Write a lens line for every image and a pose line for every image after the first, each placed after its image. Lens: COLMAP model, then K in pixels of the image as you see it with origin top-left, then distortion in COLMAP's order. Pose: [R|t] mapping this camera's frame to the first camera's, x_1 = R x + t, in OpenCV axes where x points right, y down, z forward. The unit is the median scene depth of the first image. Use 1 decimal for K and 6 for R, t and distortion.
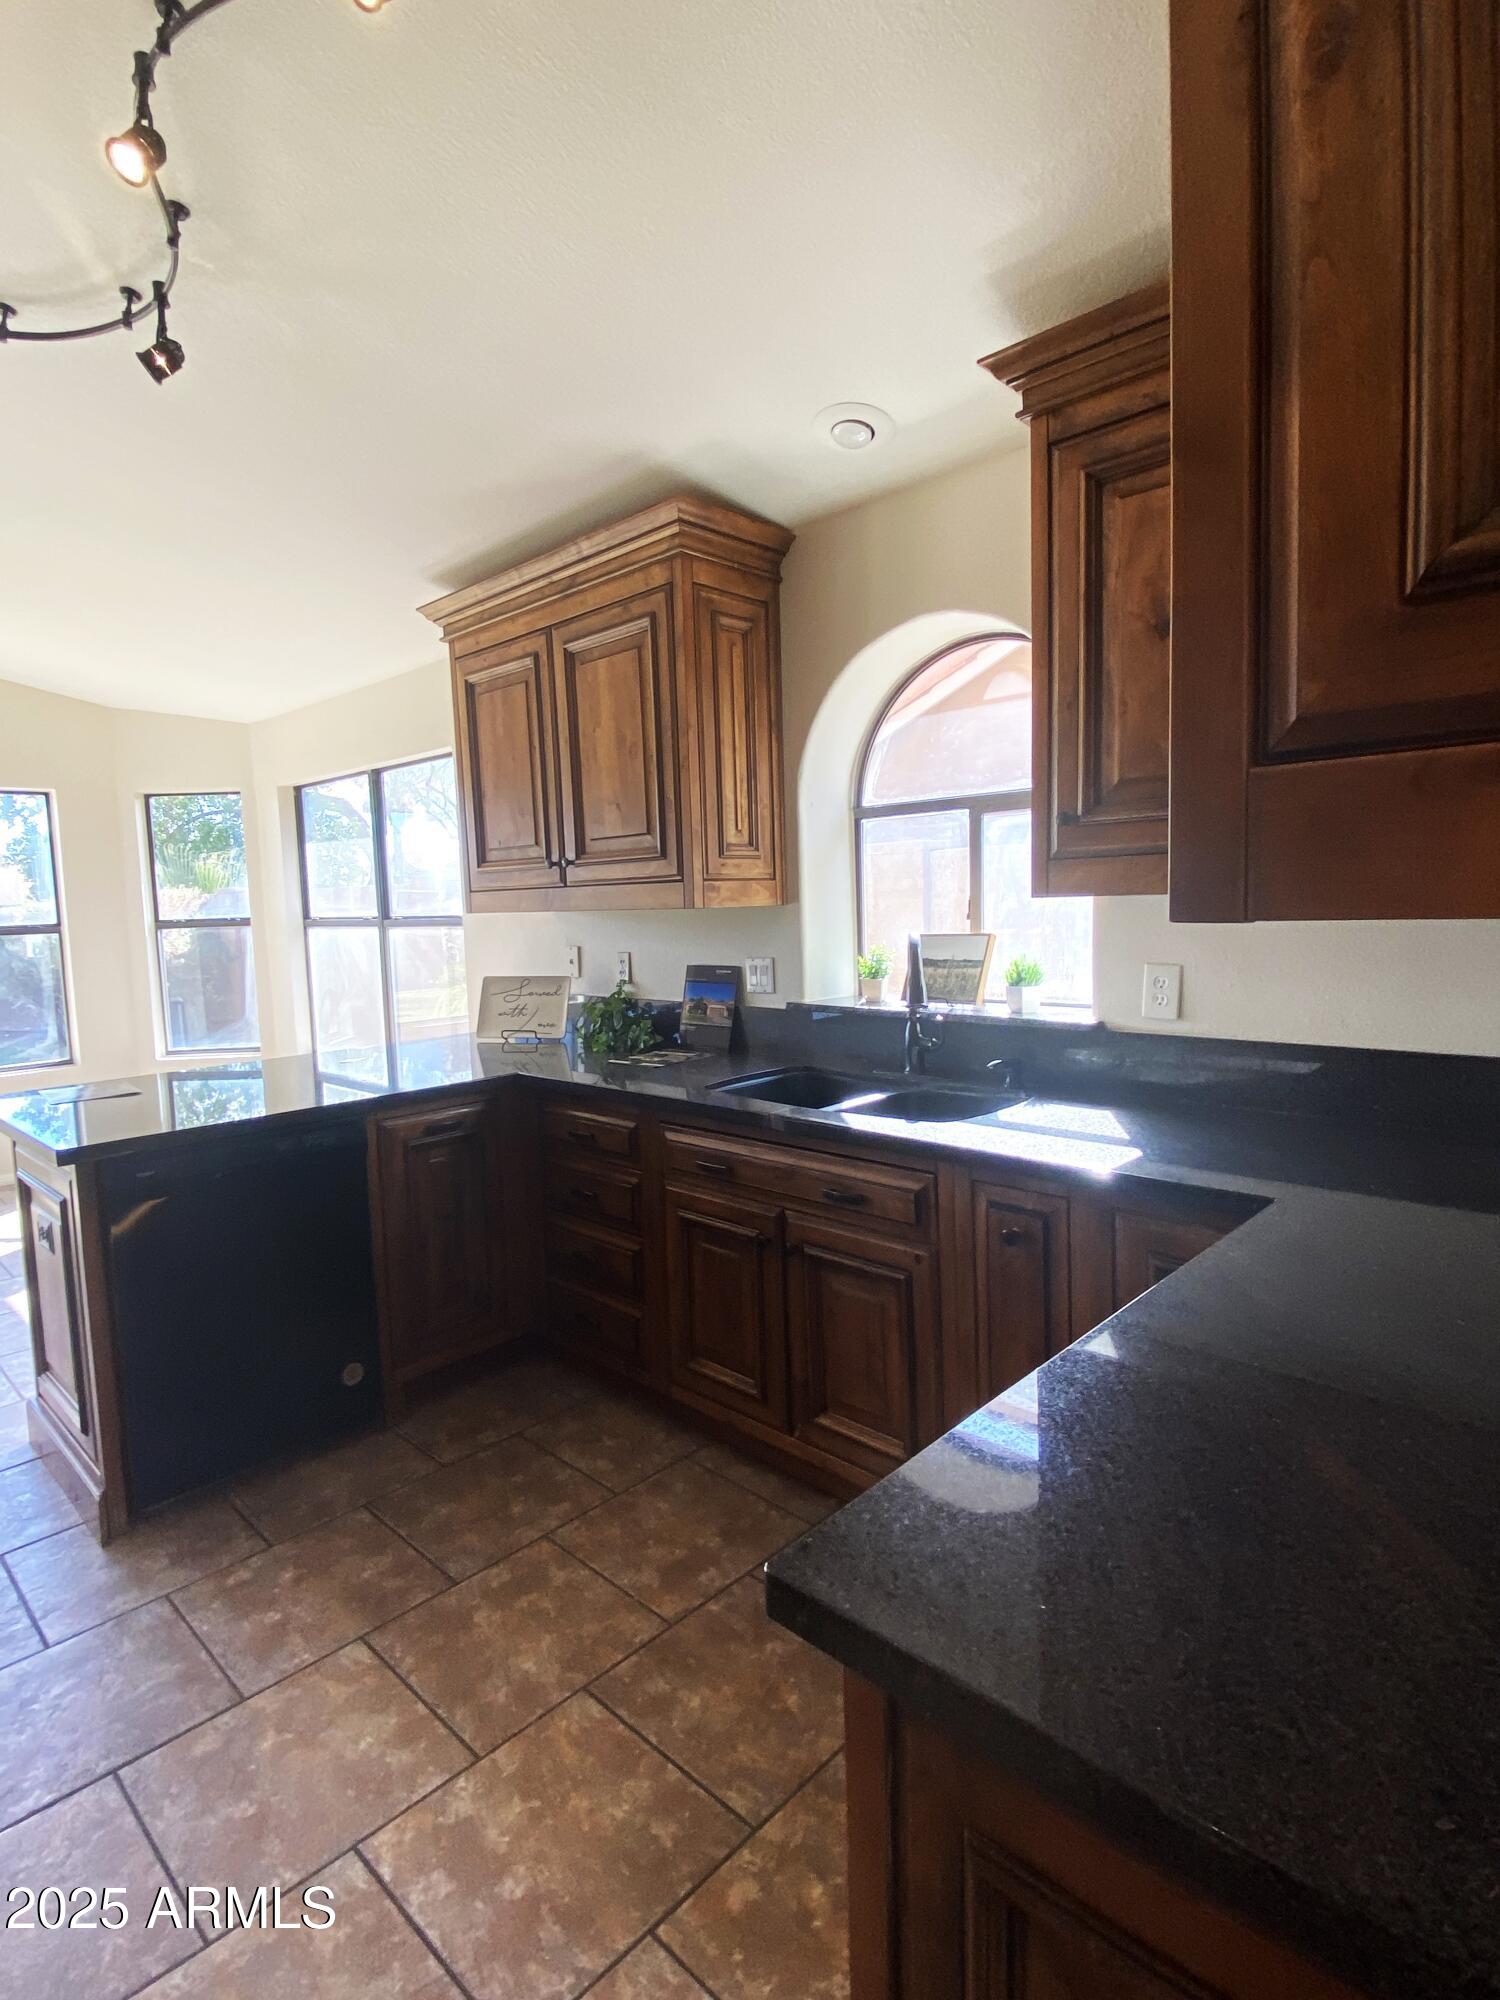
lens RADIAL K [[1028.5, 0, 750.0], [0, 1028.5, 1000.0], [0, 0, 1]] dist [0.027451, -0.023543]
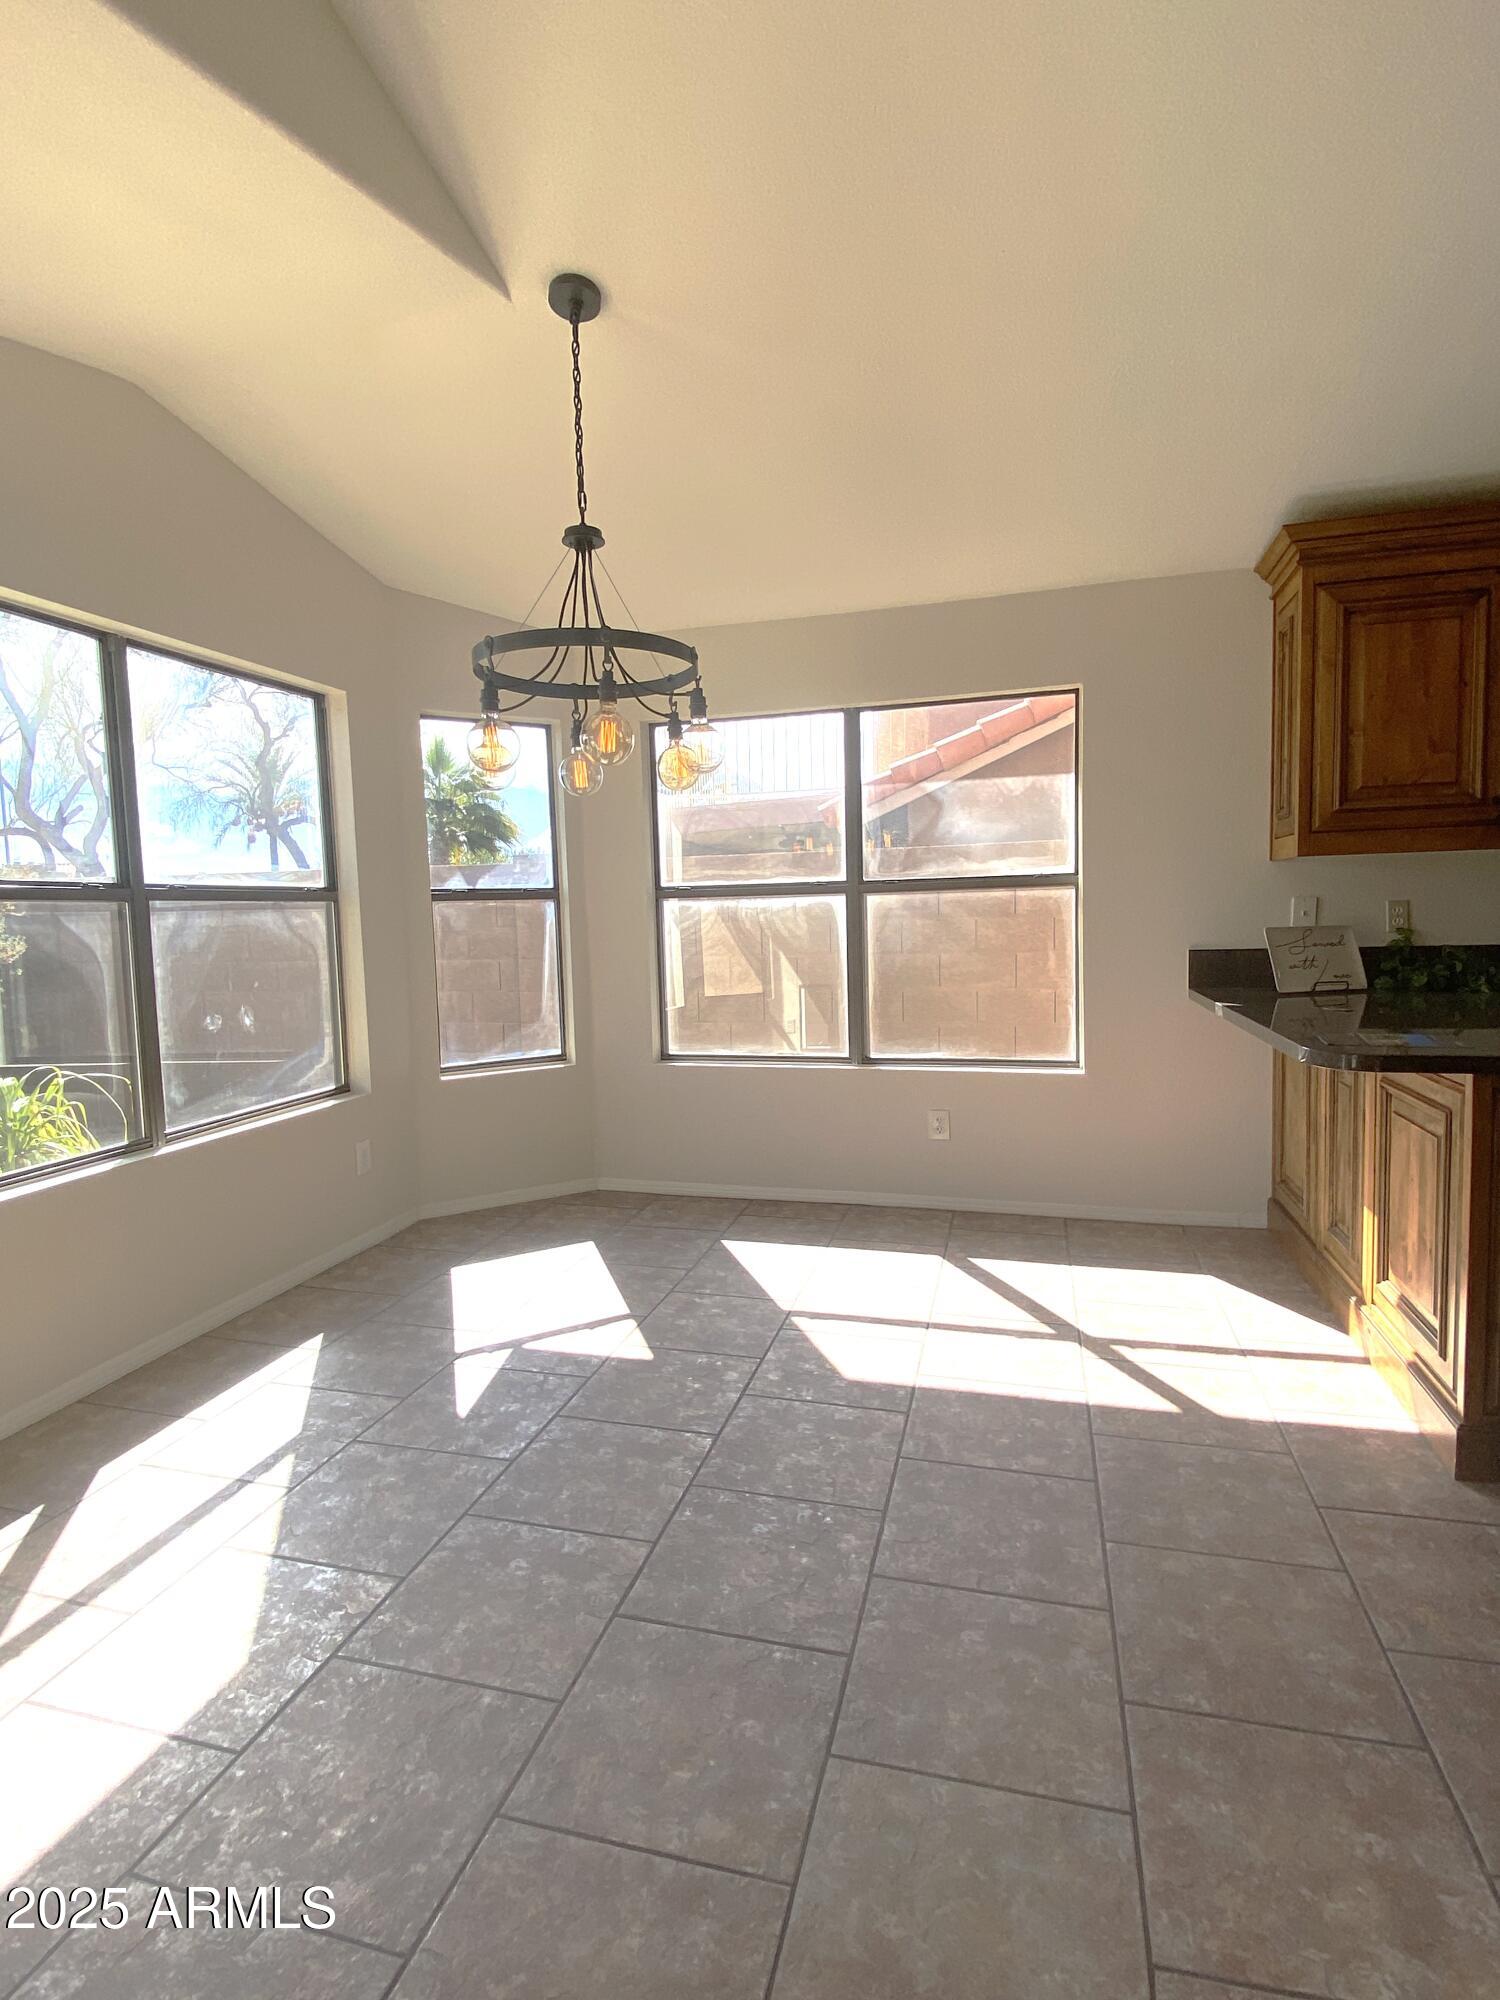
lens RADIAL K [[1028.5, 0, 750.0], [0, 1028.5, 1000.0], [0, 0, 1]] dist [0.027451, -0.023543]
pose [[0.875453, -0.033233, 0.482159, -2.030266], [0.046446, 0.998801, -0.015489, 0.062559], [-0.481066, 0.035954, 0.875947, 0.715053]]
